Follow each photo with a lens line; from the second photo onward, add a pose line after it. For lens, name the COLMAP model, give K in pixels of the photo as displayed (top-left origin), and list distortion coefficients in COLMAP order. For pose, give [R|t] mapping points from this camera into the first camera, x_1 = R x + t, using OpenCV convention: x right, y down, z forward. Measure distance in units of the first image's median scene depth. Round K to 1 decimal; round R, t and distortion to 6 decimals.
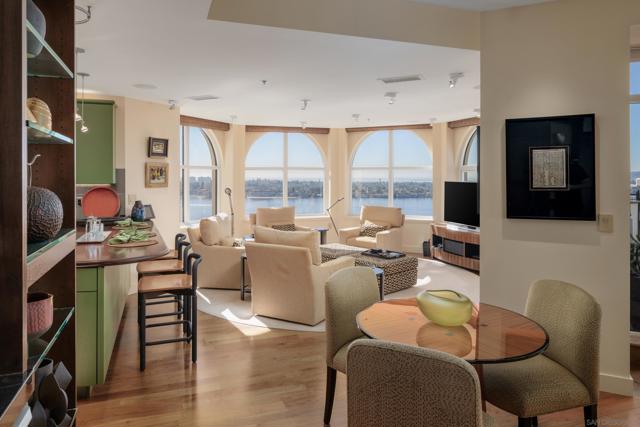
lens RADIAL K [[427.9, 0, 315.2], [0, 427.9, 173.0], [0, 0, 1]] dist [0.000070, 0.001431]
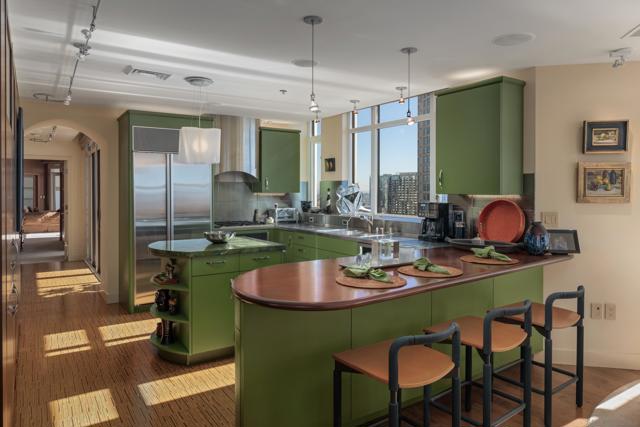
lens RADIAL K [[437.8, 0, 327.3], [0, 437.8, 195.0], [0, 0, 1]] dist [0.004737, 0.003431]
pose [[0.241751, 0.006642, -0.970316, 0.122388], [-0.000377, 0.999977, 0.006751, 0.016279], [0.970338, -0.001266, 0.241748, 0.436856]]
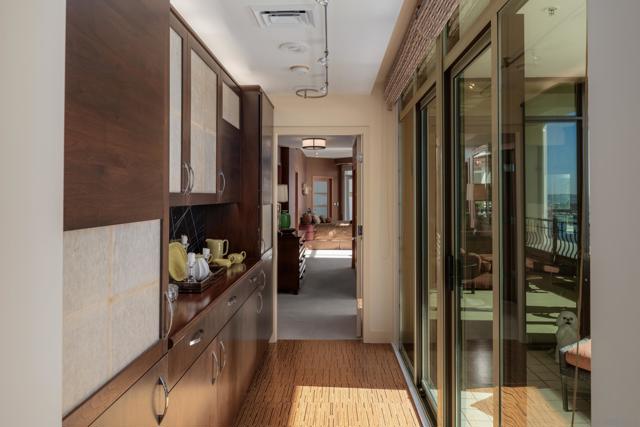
lens RADIAL K [[437.8, 0, 320.4], [0, 437.8, 206.5], [0, 0, 1]] dist [0.004737, 0.003431]
pose [[-0.372793, 0.020073, -0.927698, -0.789644], [-0.000067, 0.999765, 0.021659, 0.010228], [0.927915, 0.008136, -0.372704, 0.161389]]
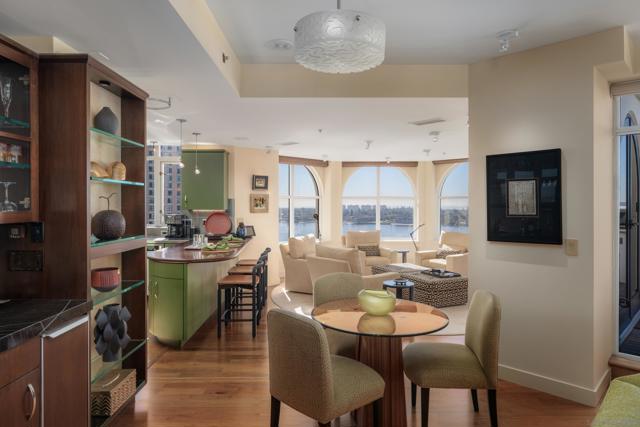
lens RADIAL K [[396.9, 0, 322.1], [0, 396.9, 202.3], [0, 0, 1]] dist [-0.001791, -0.003763]
pose [[0.945692, -0.001023, -0.325062, 0.191598], [0.001749, 0.999997, 0.001942, -0.000959], [0.325059, -0.002405, 0.945691, -0.084244]]
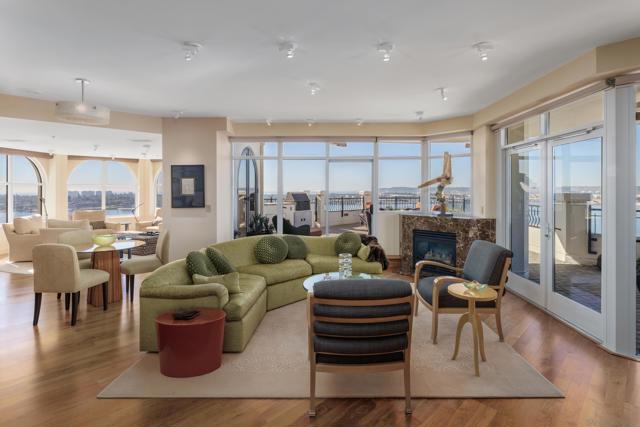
lens RADIAL K [[316.1, 0, 329.8], [0, 316.1, 187.6], [0, 0, 1]] dist [0.004644, -0.000162]
pose [[0.908388, -0.000394, 0.418127, 0.261169], [-0.000010, 1.000000, 0.000965, -0.003150], [-0.418127, -0.000881, 0.908388, -0.471299]]
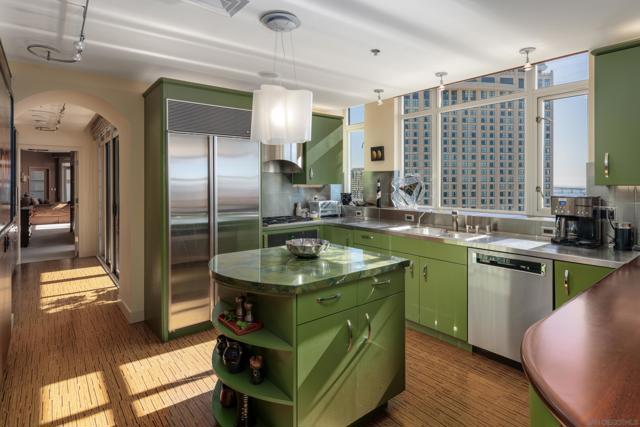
lens RADIAL K [[347.5, 0, 324.5], [0, 347.5, 181.0], [0, 0, 1]] dist [0.003470, 0.001886]
pose [[0.319247, -0.007455, -0.947642, -0.199011], [0.005129, 0.999968, -0.006139, 0.015493], [0.947658, -0.002900, 0.319275, 0.341165]]
